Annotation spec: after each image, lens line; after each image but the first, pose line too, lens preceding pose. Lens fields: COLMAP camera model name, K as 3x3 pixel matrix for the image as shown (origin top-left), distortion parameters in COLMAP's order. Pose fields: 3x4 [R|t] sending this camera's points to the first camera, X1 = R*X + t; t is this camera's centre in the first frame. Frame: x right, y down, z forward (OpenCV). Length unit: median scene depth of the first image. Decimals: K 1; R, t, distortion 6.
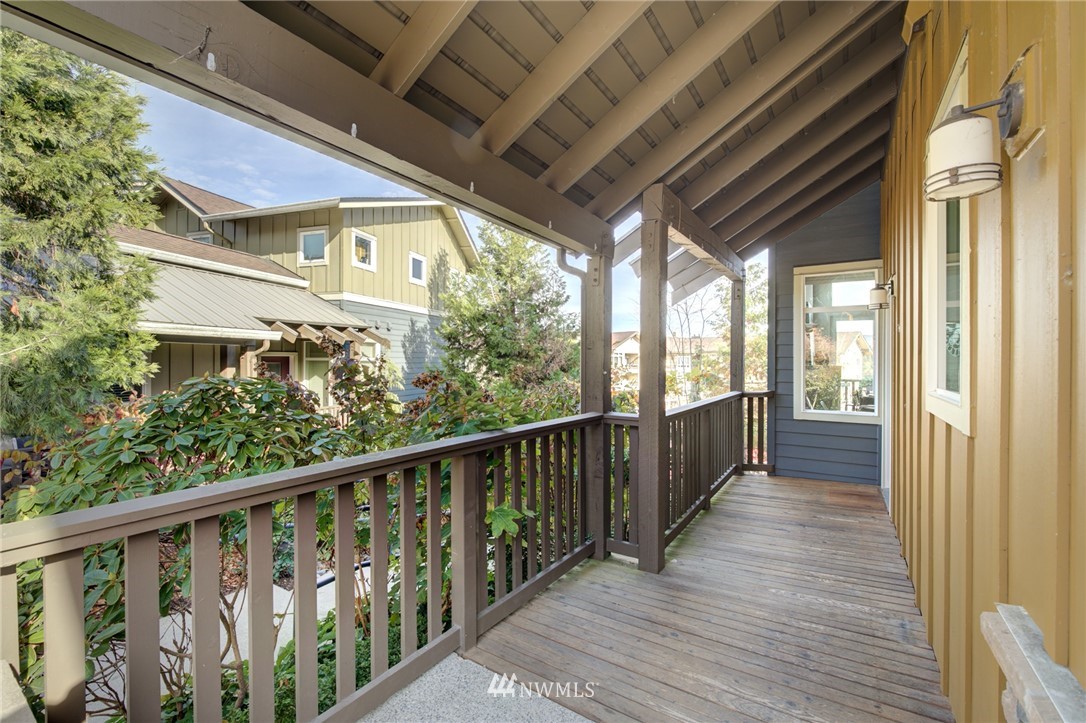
lens RADIAL K [[464.6, 0, 544.6], [0, 464.6, 362.0], [0, 0, 1]] dist [-0.008836, 0.000056]
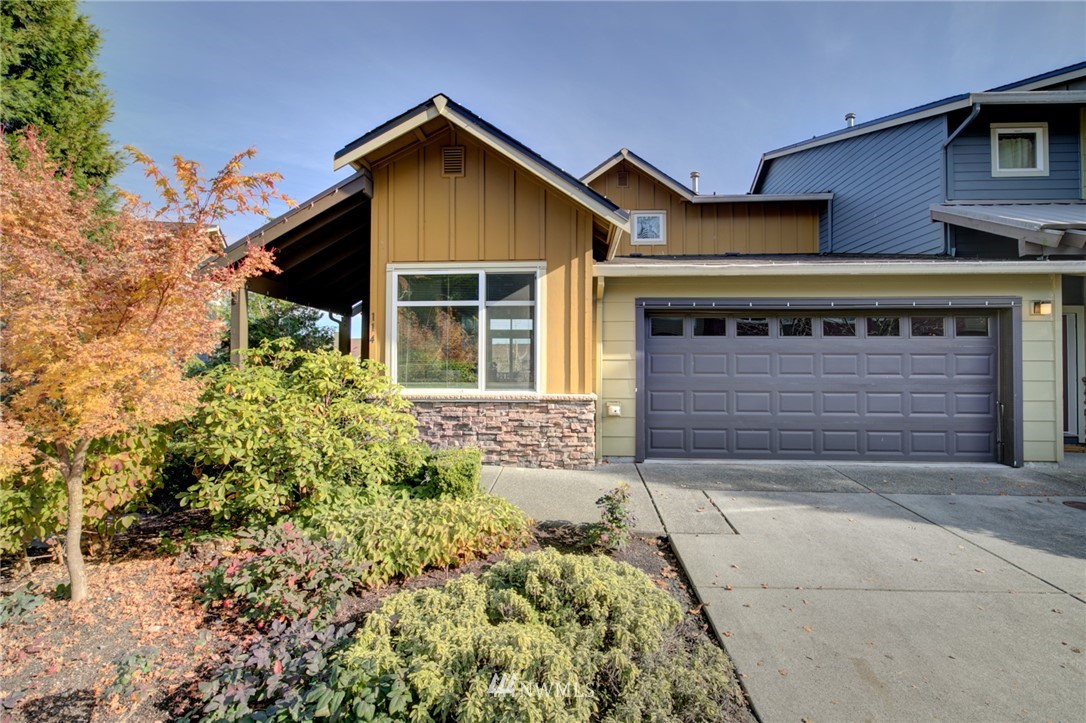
lens RADIAL K [[464.6, 0, 544.6], [0, 464.6, 362.0], [0, 0, 1]] dist [-0.008836, 0.000056]
pose [[0.869318, 0.007859, 0.494191, -0.086647], [0.000675, 0.999854, -0.017089, 0.035923], [-0.494253, 0.015189, 0.869186, -0.785486]]
